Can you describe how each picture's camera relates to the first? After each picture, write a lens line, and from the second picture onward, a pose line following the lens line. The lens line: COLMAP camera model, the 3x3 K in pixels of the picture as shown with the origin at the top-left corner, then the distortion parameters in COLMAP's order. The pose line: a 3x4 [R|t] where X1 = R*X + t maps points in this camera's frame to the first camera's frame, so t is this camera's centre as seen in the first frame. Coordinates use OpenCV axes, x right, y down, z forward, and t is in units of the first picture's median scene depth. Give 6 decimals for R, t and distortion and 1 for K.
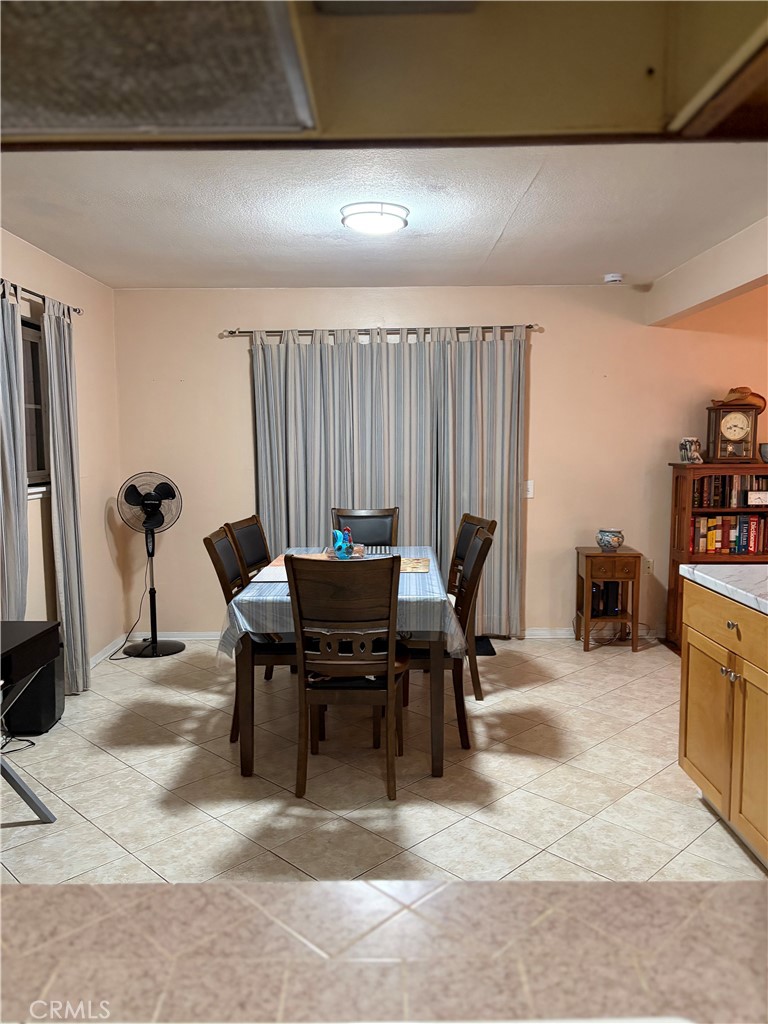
lens RADIAL K [[771.8, 0, 381.2], [0, 771.8, 517.8], [0, 0, 1]] dist [0.025457, -0.045674]
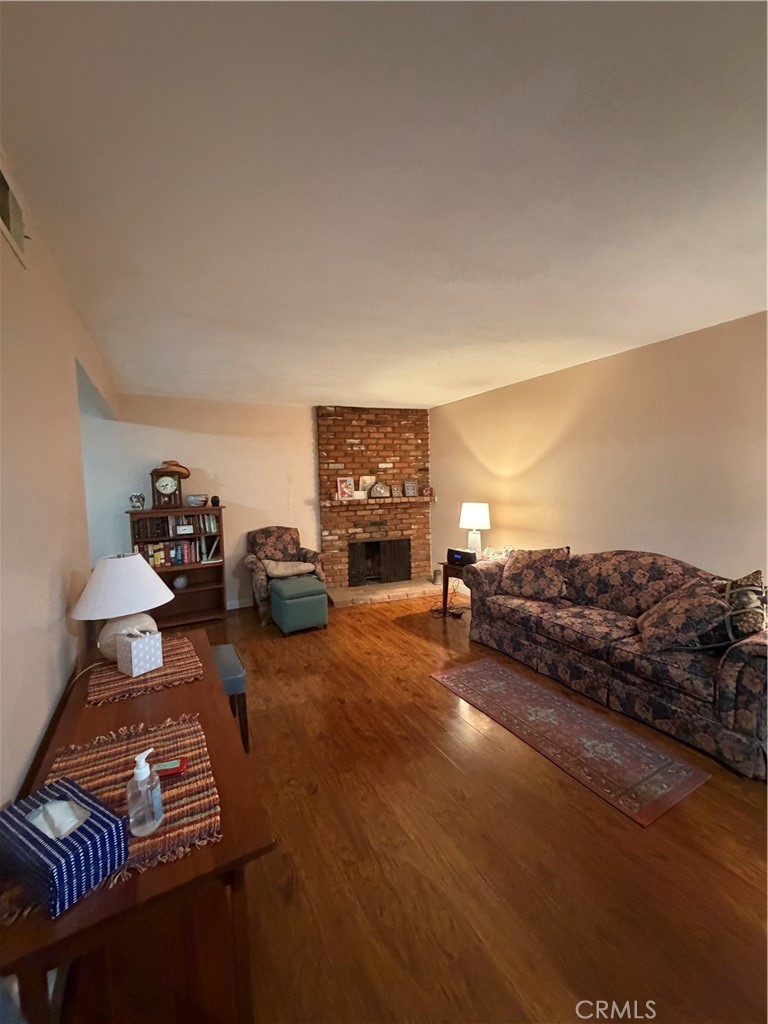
lens RADIAL K [[409.0, 0, 381.4], [0, 409.0, 508.0], [0, 0, 1]] dist [0.000268, 0.000140]
pose [[0.874452, -0.052176, 0.482298, 0.429776], [0.072395, 0.997102, -0.023392, -0.020192], [-0.479680, 0.055371, 0.875695, 0.061561]]
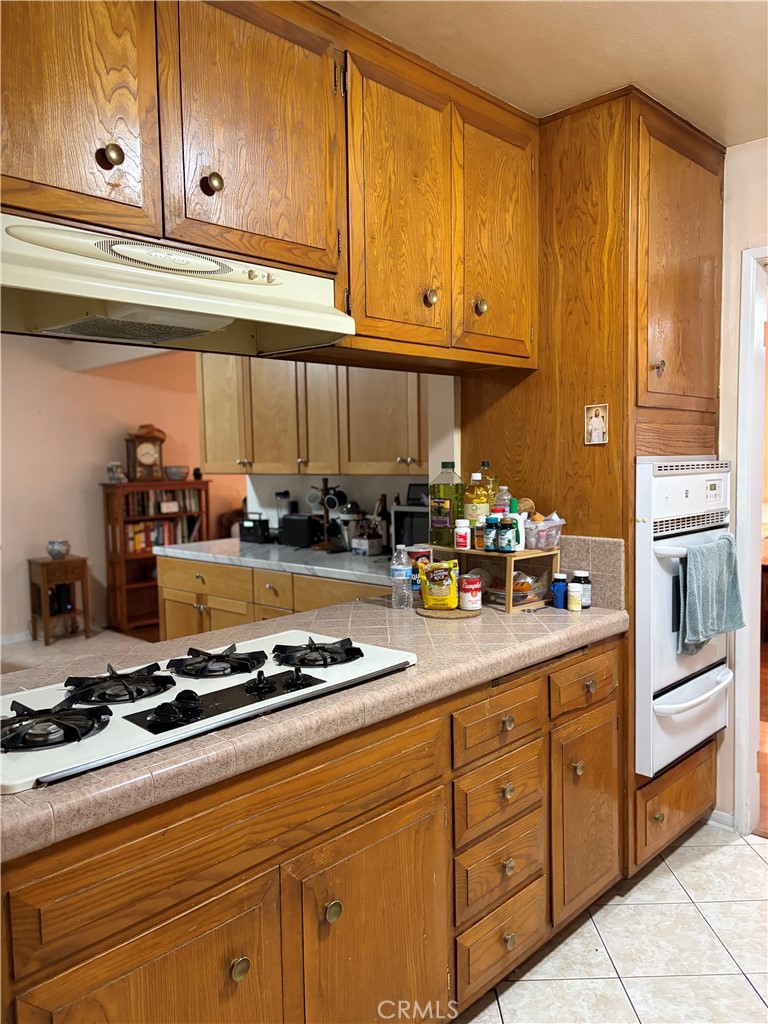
lens RADIAL K [[771.8, 0, 384.8], [0, 771.8, 515.8], [0, 0, 1]] dist [0.025457, -0.045674]
pose [[0.700057, -0.064479, 0.711170, -0.198138], [0.091900, 0.995768, -0.000182, 0.023989], [-0.708149, 0.065484, 0.703020, -0.197963]]
